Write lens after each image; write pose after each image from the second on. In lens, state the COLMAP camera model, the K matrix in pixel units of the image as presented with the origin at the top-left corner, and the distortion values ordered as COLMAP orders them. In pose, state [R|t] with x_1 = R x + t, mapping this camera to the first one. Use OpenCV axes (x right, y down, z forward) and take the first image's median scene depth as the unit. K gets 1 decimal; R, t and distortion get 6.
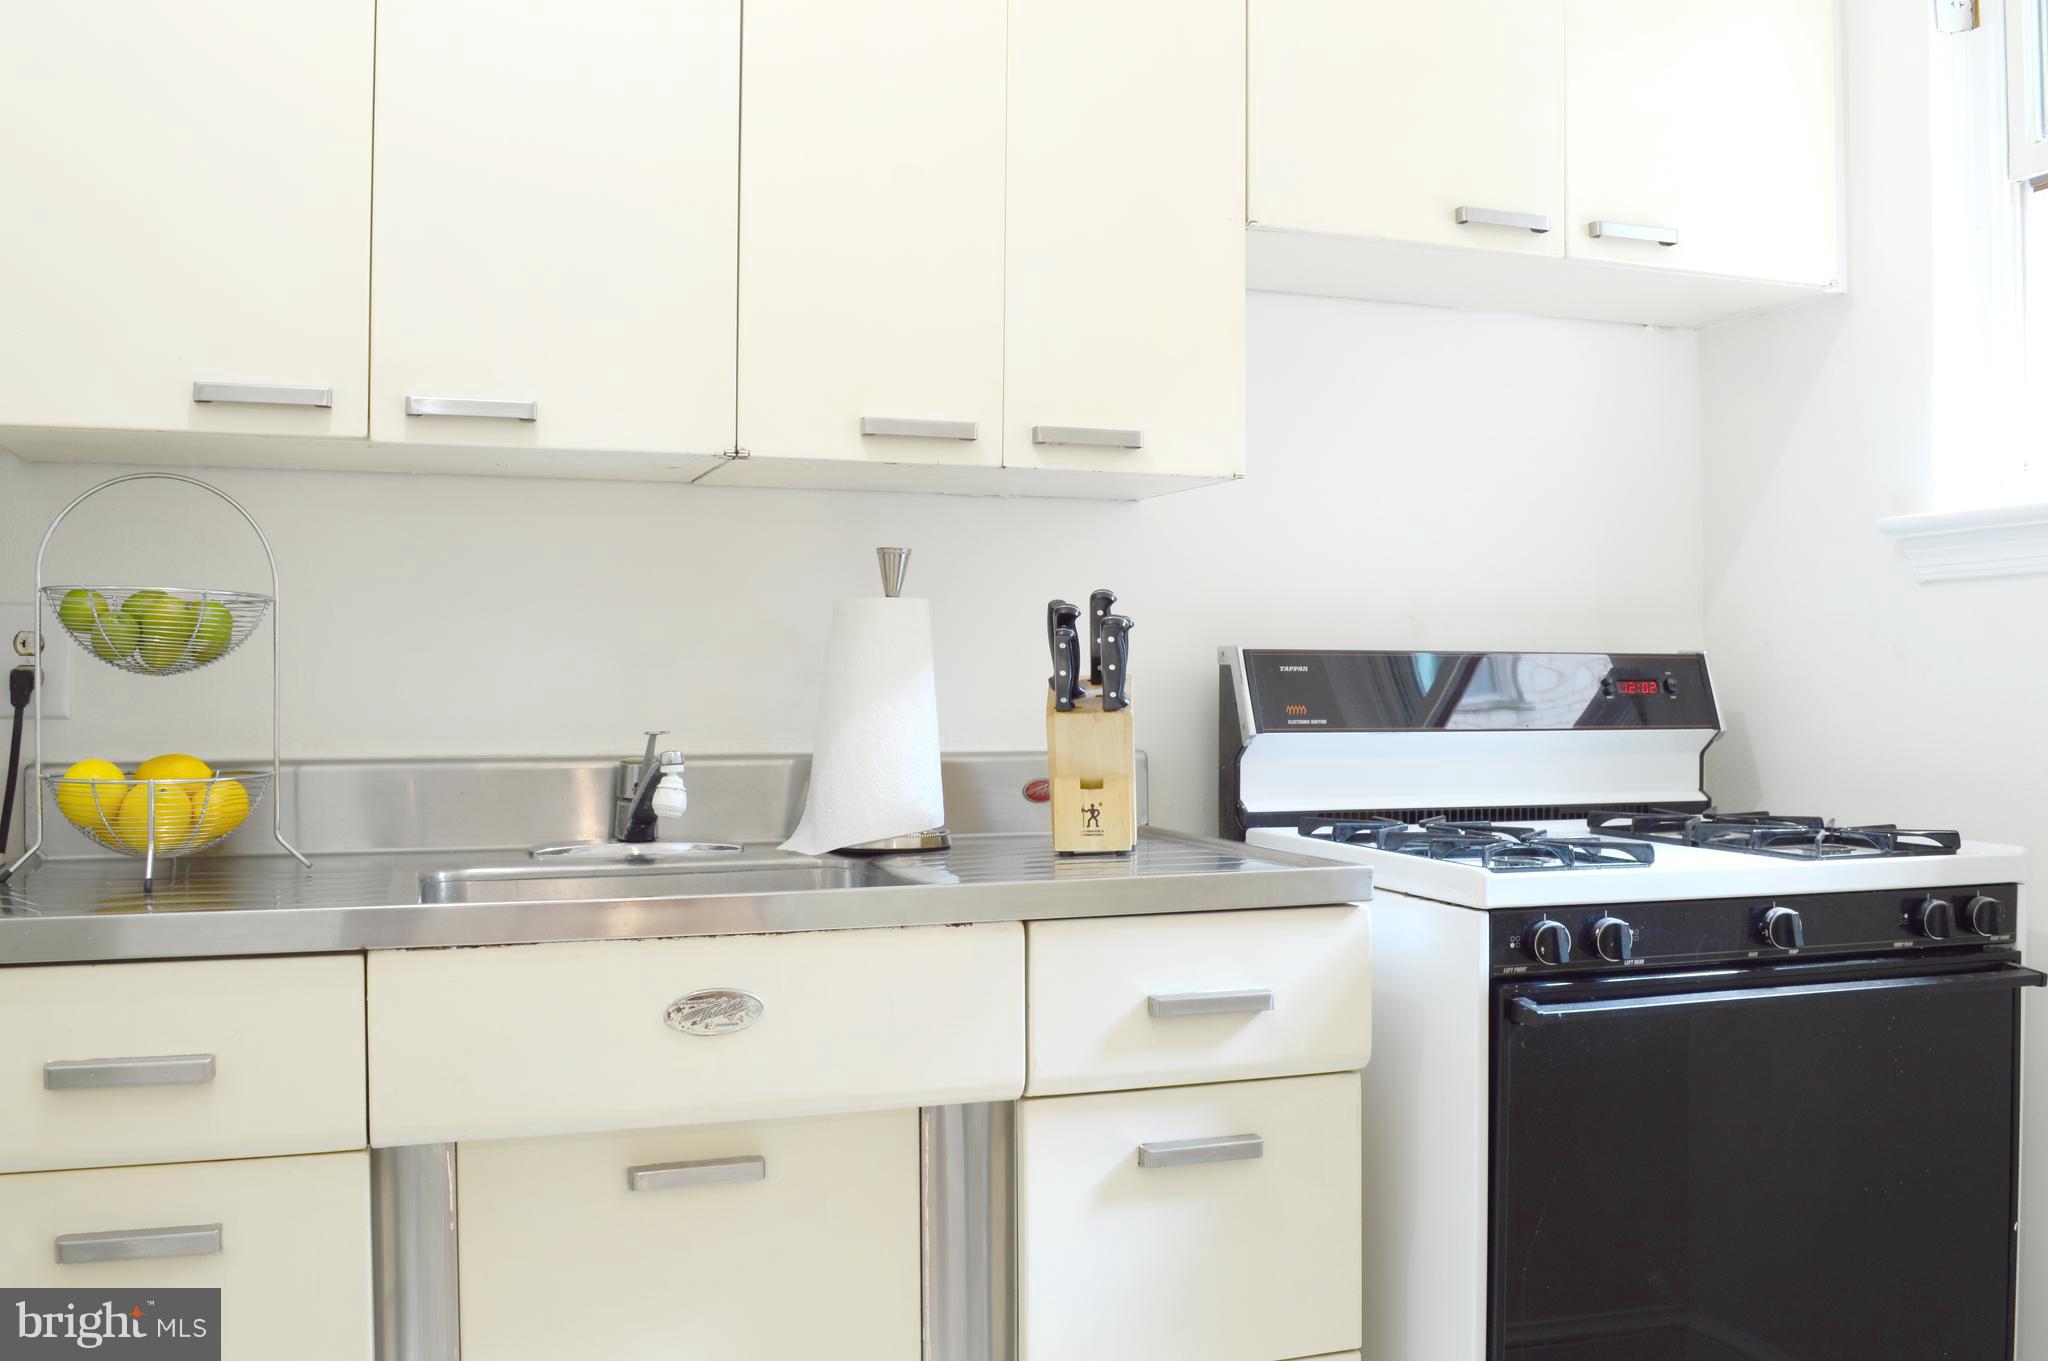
lens RADIAL K [[1768.4, 0, 1022.1], [0, 1768.4, 690.1], [0, 0, 1]] dist [-0.057489, -0.009405]
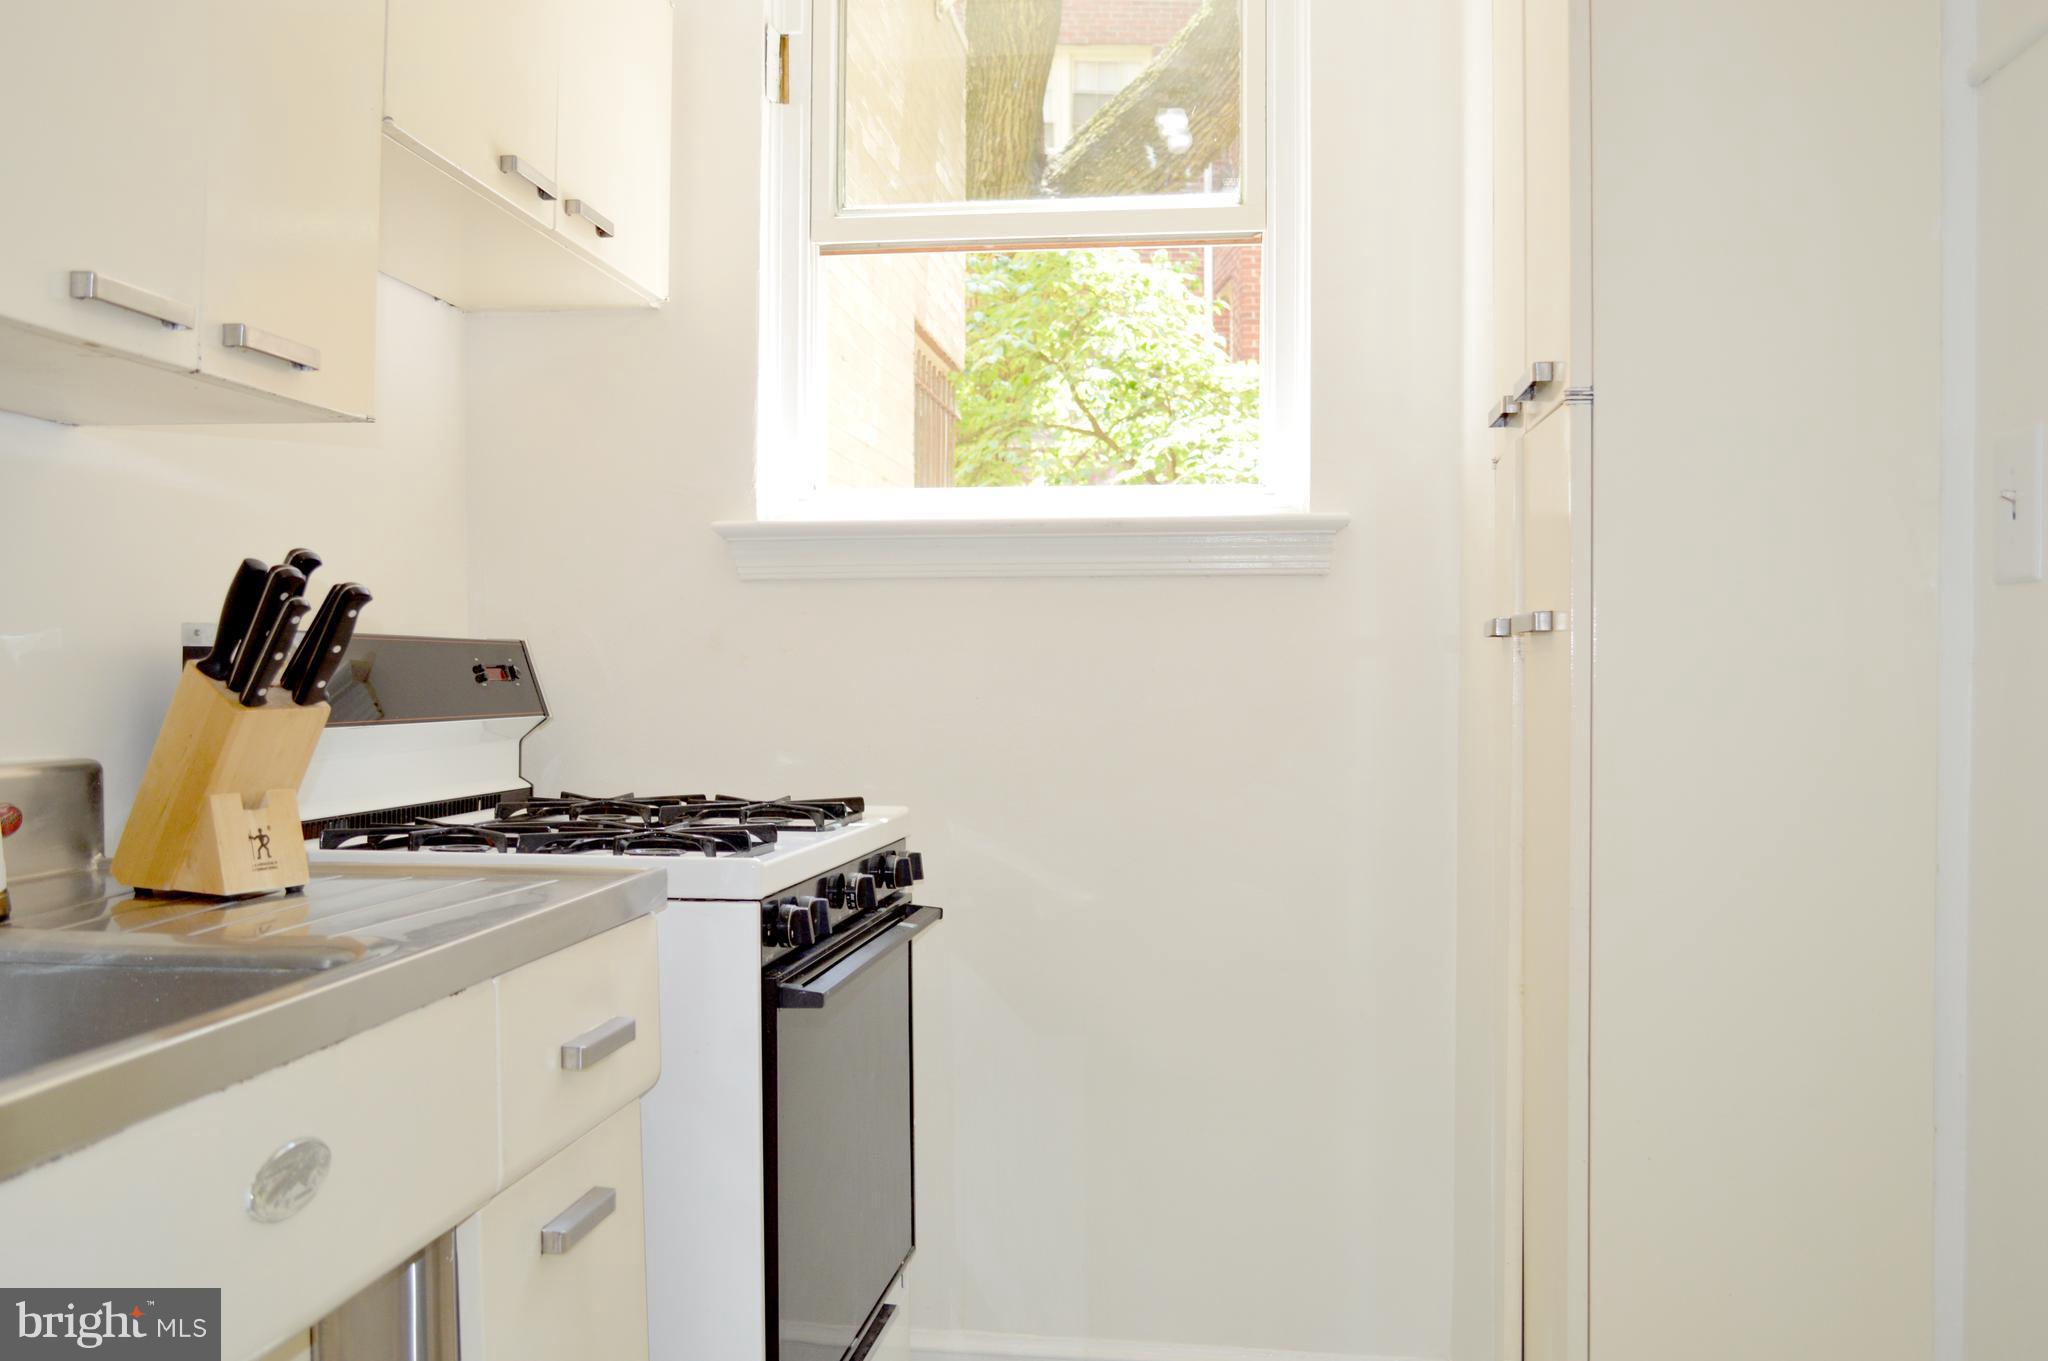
lens RADIAL K [[1768.4, 0, 1019.7], [0, 1768.4, 675.5], [0, 0, 1]] dist [-0.057489, -0.009405]
pose [[0.452935, -0.000830, 0.891543, -0.480870], [0.003084, 0.999995, -0.000635, 0.000329], [-0.891538, 0.003037, 0.452935, 0.368917]]
